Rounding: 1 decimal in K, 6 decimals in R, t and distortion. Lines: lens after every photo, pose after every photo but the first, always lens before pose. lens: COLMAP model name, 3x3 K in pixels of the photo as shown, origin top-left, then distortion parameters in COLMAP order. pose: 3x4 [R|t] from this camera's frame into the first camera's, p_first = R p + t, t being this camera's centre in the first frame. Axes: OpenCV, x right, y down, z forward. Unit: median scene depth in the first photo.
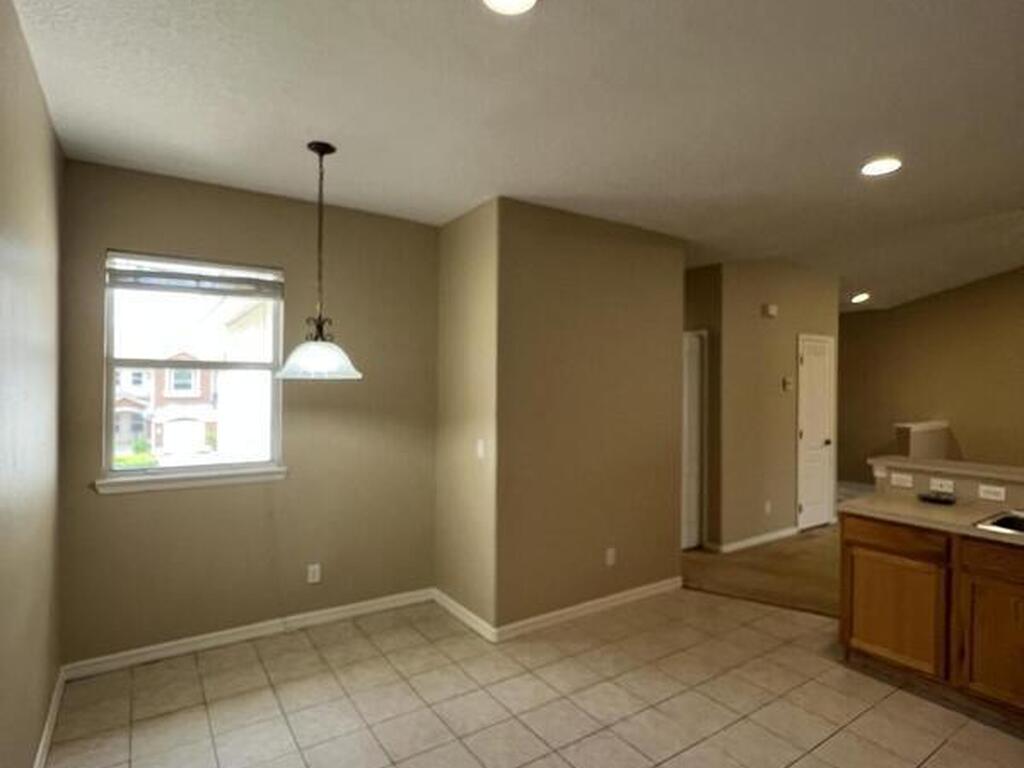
lens RADIAL K [[557.1, 0, 508.3], [0, 557.1, 384.1], [0, 0, 1]] dist [-0.003014, -0.002150]
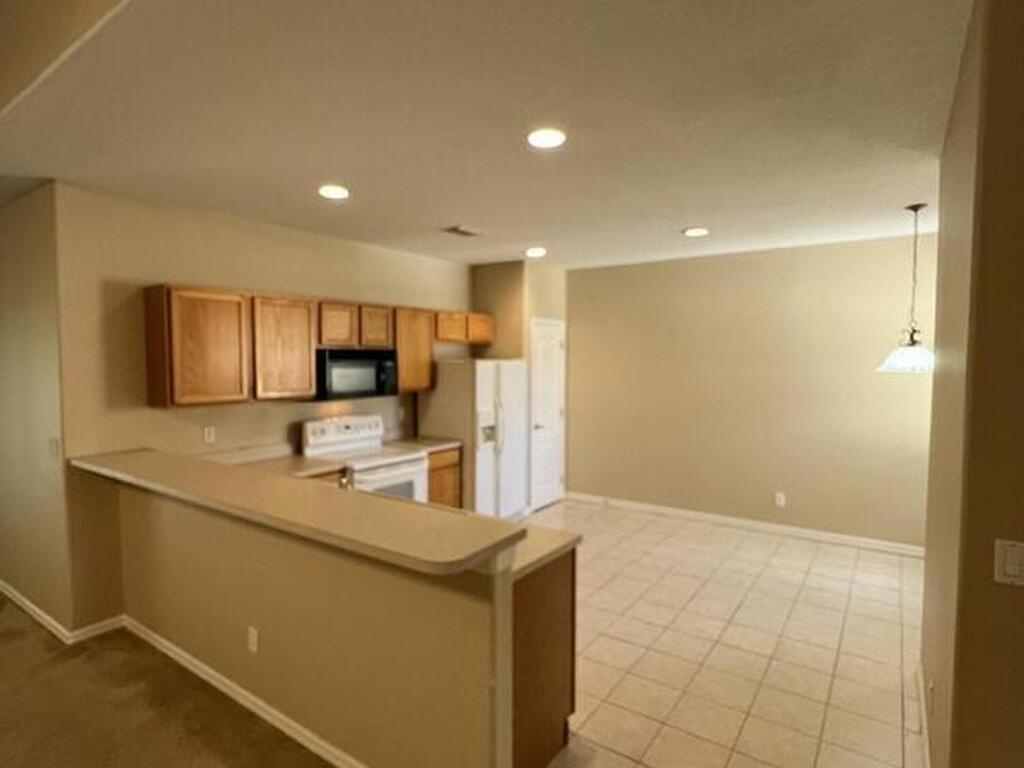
lens RADIAL K [[557.1, 0, 508.3], [0, 557.1, 384.1], [0, 0, 1]] dist [-0.003014, -0.002150]
pose [[-0.933747, 0.006377, -0.357877, 1.022840], [-0.010514, 0.998921, 0.045232, -0.031280], [0.357779, 0.045998, -0.932673, 1.782881]]
